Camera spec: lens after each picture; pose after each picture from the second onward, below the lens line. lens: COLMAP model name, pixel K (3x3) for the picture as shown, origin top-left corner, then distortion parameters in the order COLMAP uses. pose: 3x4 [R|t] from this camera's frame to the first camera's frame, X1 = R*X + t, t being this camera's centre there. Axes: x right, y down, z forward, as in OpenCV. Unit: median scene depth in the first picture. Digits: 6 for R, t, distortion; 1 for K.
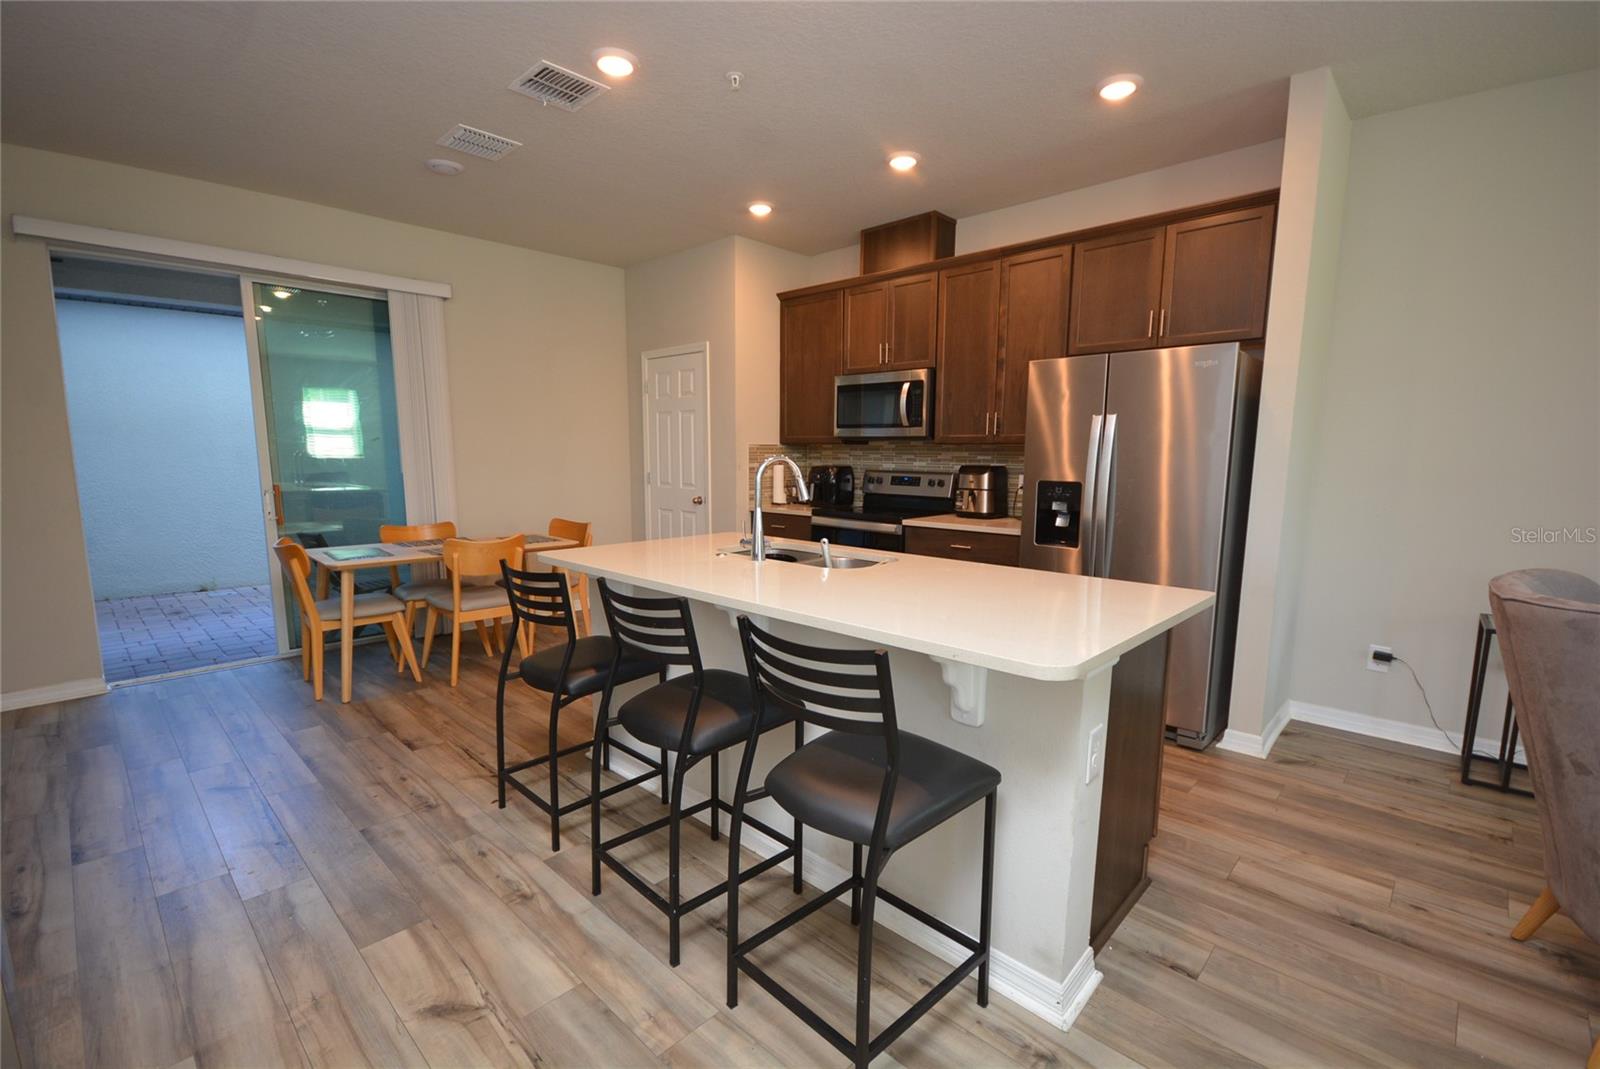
lens RADIAL K [[707.2, 0, 798.7], [0, 707.2, 554.7], [0, 0, 1]] dist [-0.002566, -0.000683]
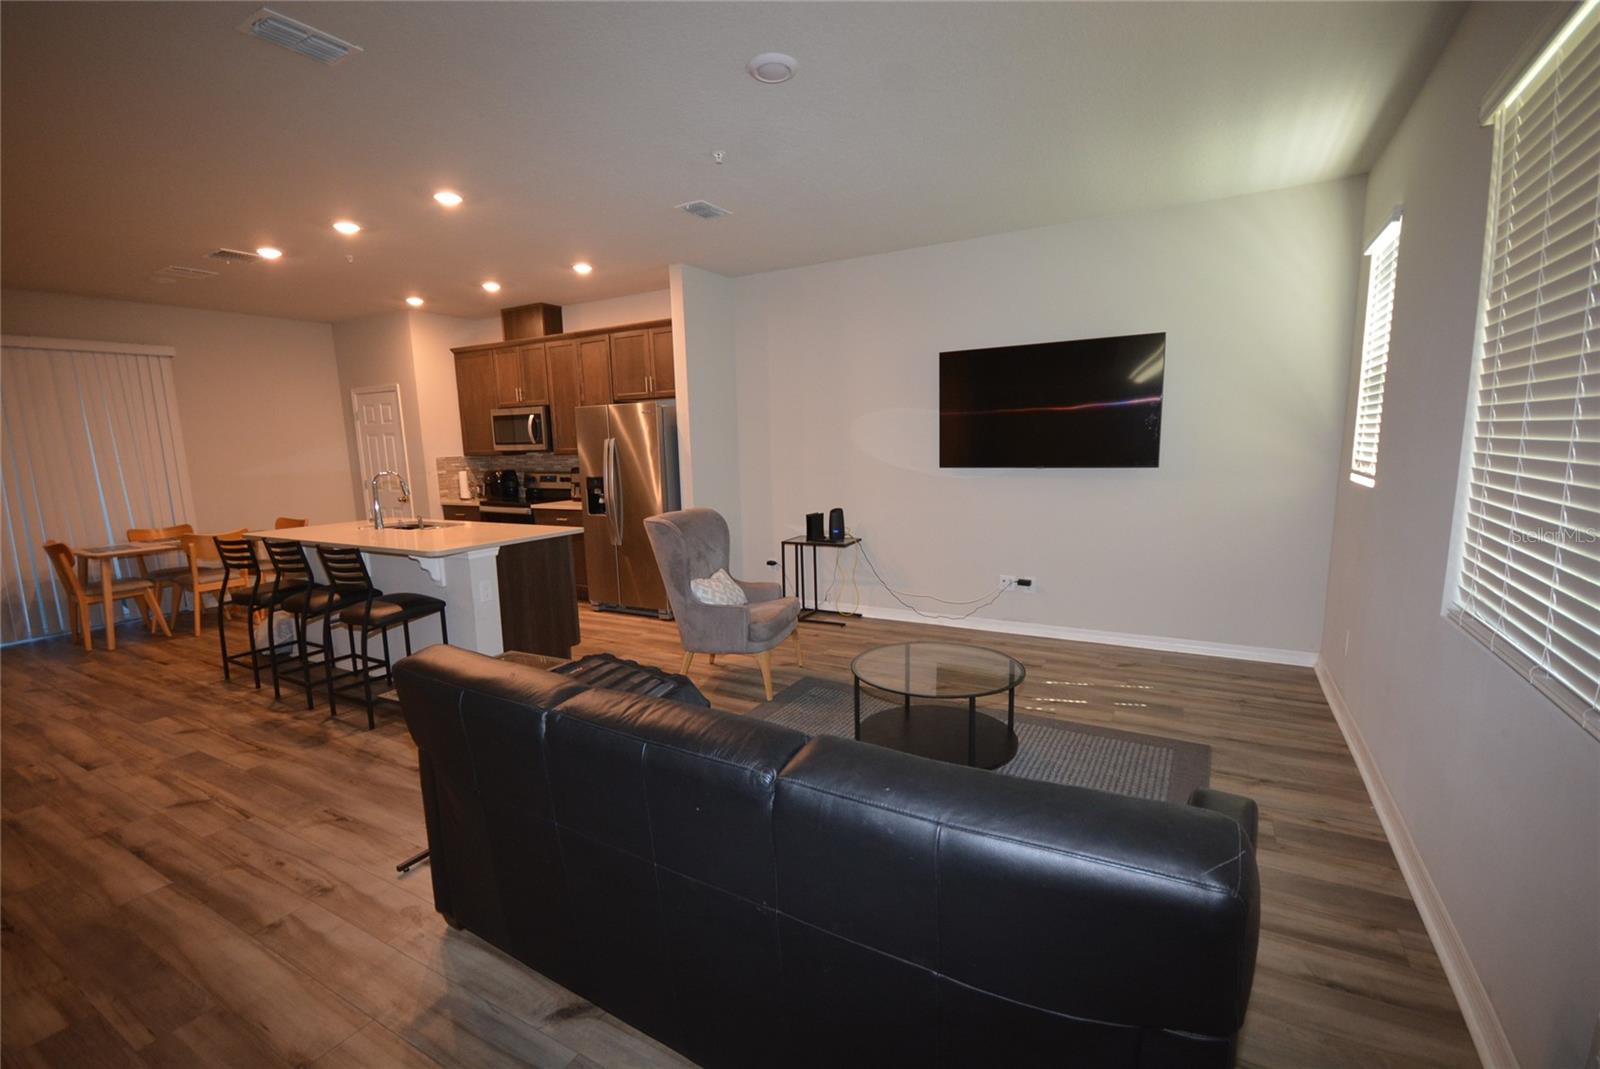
lens RADIAL K [[701.7, 0, 794.4], [0, 701.7, 551.1], [0, 0, 1]] dist [0.017594, -0.016761]
pose [[0.970404, -0.066588, 0.232124, 0.429982], [0.065067, 0.997780, 0.014214, 0.084485], [-0.232556, 0.001310, 0.972582, -0.788060]]
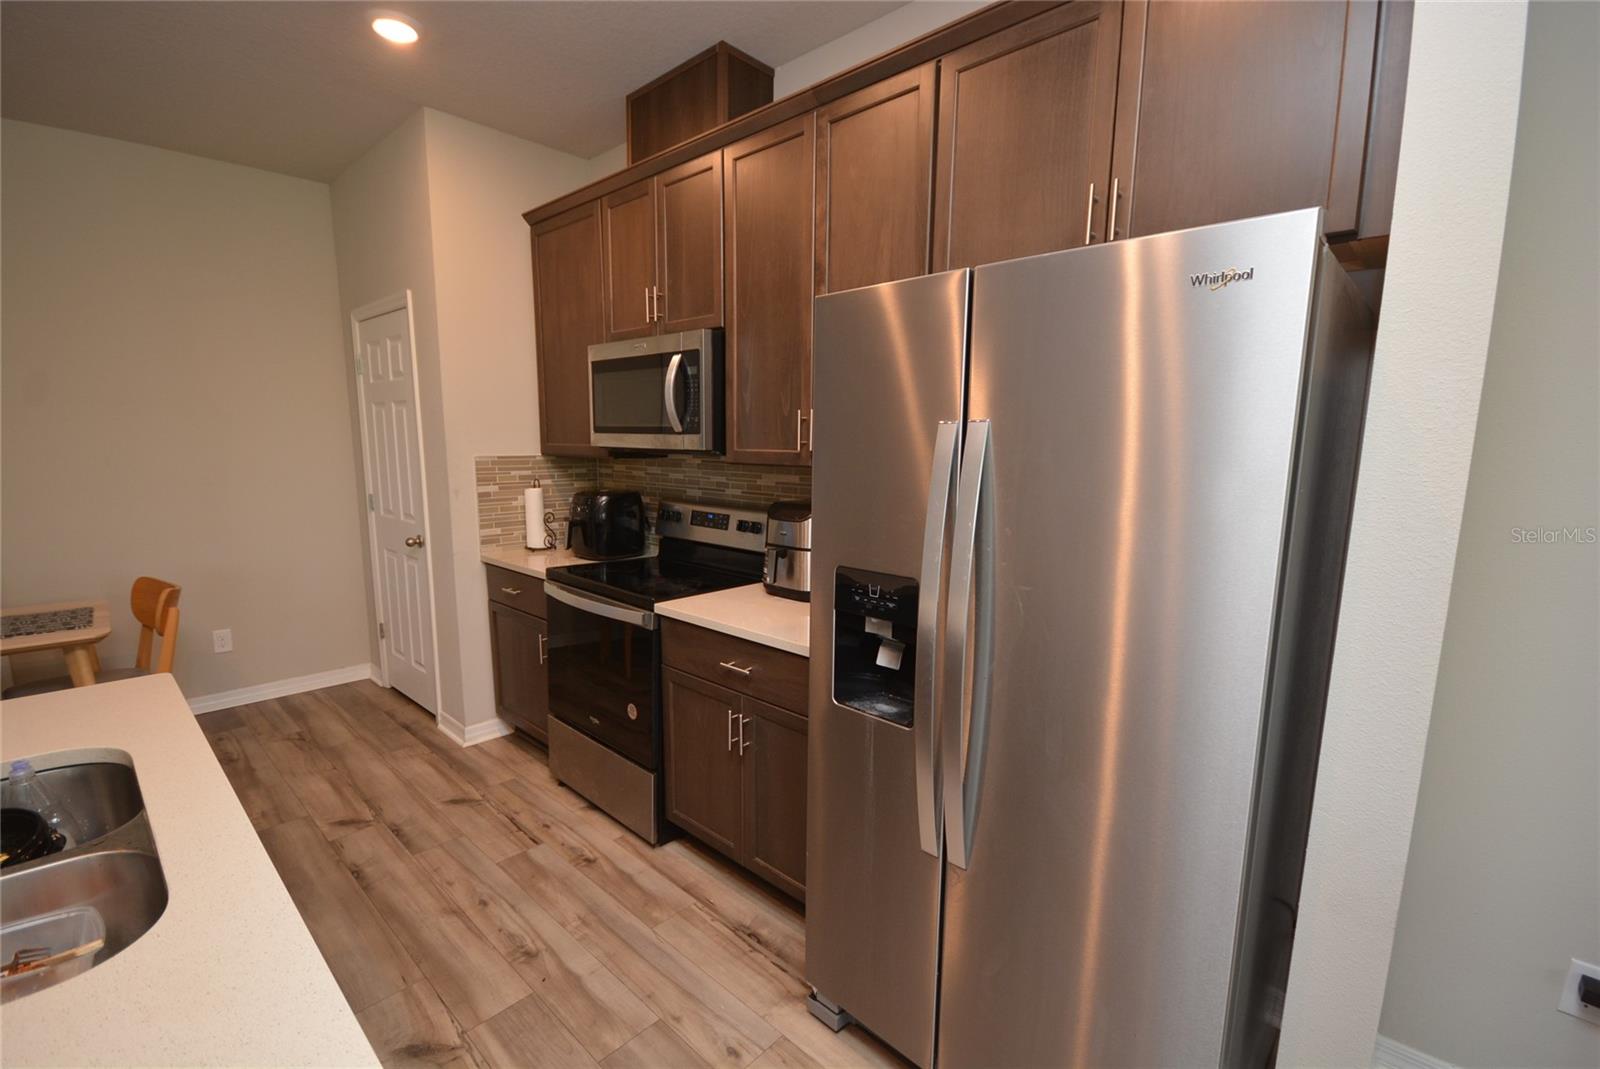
lens RADIAL K [[707.2, 0, 798.7], [0, 707.2, 554.7], [0, 0, 1]] dist [-0.002566, -0.000683]
pose [[0.999868, 0.006860, 0.014744, 0.314576], [-0.007075, 0.999868, 0.014594, -0.120892], [-0.014642, -0.014696, 0.999785, 0.565671]]
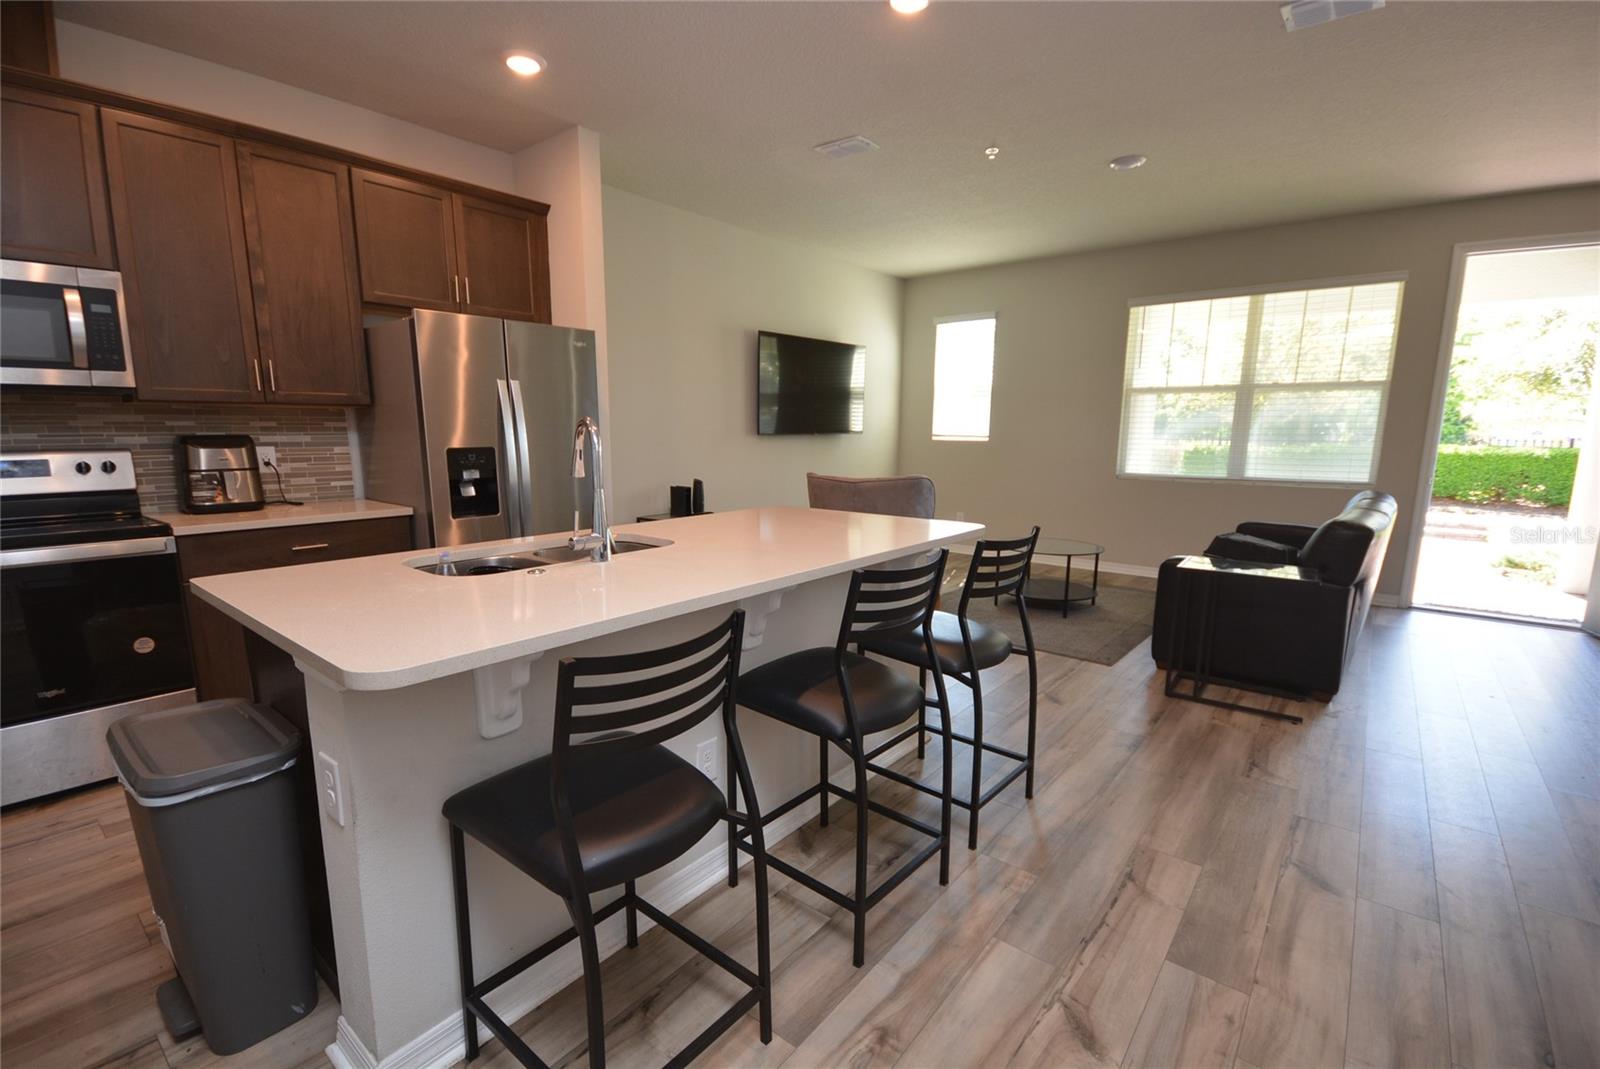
lens RADIAL K [[707.2, 0, 798.7], [0, 707.2, 554.7], [0, 0, 1]] dist [-0.002566, -0.000683]
pose [[-0.082918, -0.179890, 0.980186, -0.611020], [0.141363, 0.971504, 0.190255, -0.082690], [-0.986479, 0.154337, -0.055126, 0.646723]]
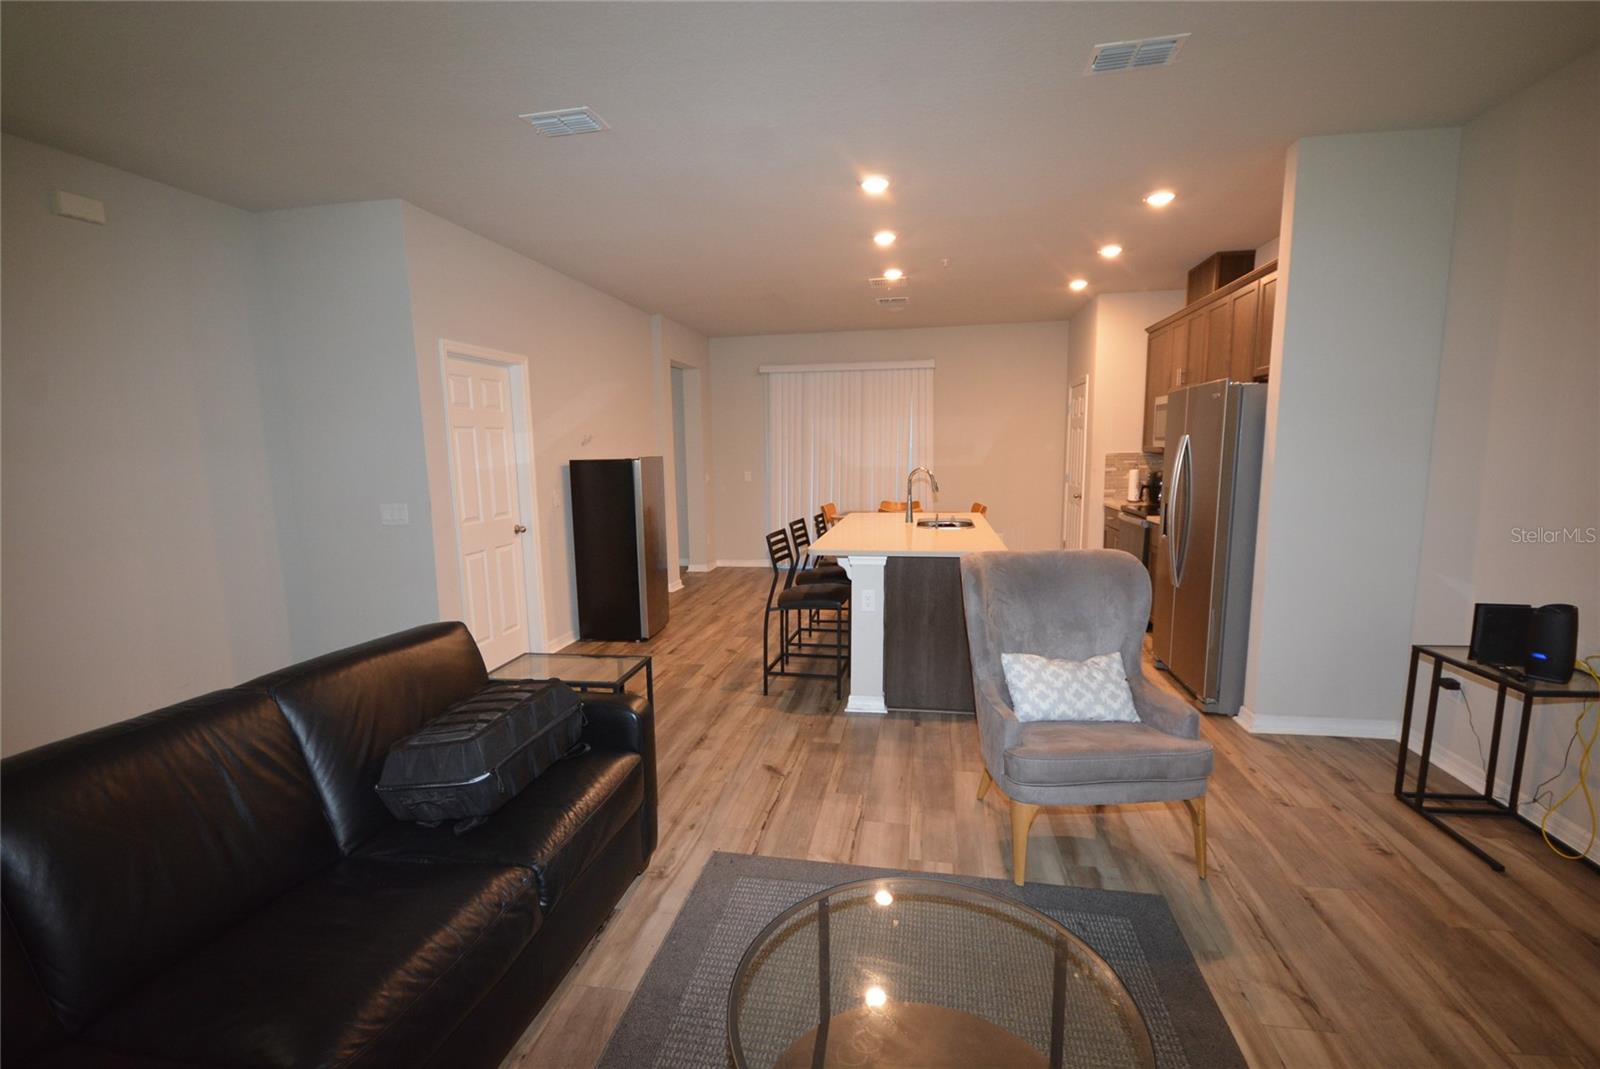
lens RADIAL K [[701.7, 0, 794.4], [0, 701.7, 551.1], [0, 0, 1]] dist [0.017594, -0.016761]
pose [[0.546958, 0.107287, -0.830257, 1.054249], [-0.103175, 0.992832, 0.060325, 0.001462], [0.830778, 0.052666, 0.554107, -0.237862]]
